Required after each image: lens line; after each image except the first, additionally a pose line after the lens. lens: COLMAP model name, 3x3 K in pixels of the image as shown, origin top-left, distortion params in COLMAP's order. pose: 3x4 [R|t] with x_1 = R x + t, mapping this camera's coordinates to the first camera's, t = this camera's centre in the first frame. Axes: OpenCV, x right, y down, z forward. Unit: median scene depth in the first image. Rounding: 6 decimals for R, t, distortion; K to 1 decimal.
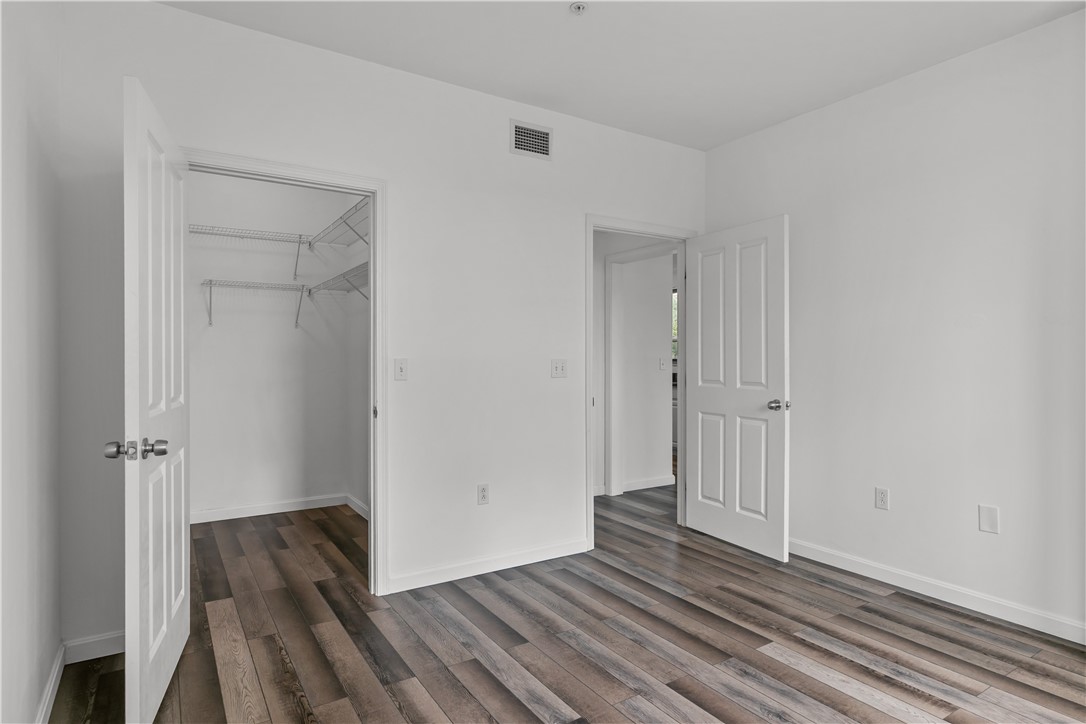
lens RADIAL K [[611.9, 0, 543.6], [0, 611.9, 356.4], [0, 0, 1]] dist [0.005533, 0.004601]
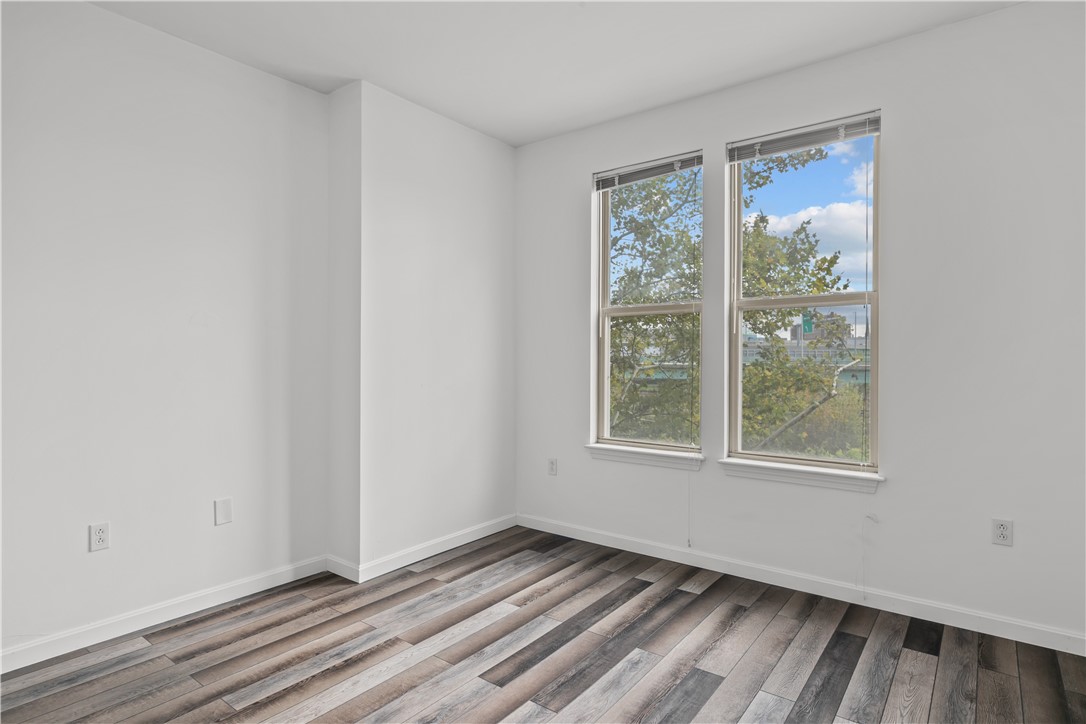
lens RADIAL K [[611.9, 0, 543.5], [0, 611.9, 358.0], [0, 0, 1]] dist [0.005533, 0.004601]
pose [[-0.369631, -0.005819, 0.929160, -0.485432], [-0.007442, 0.999967, 0.003302, -0.002656], [-0.929149, -0.005695, -0.369662, 0.972155]]
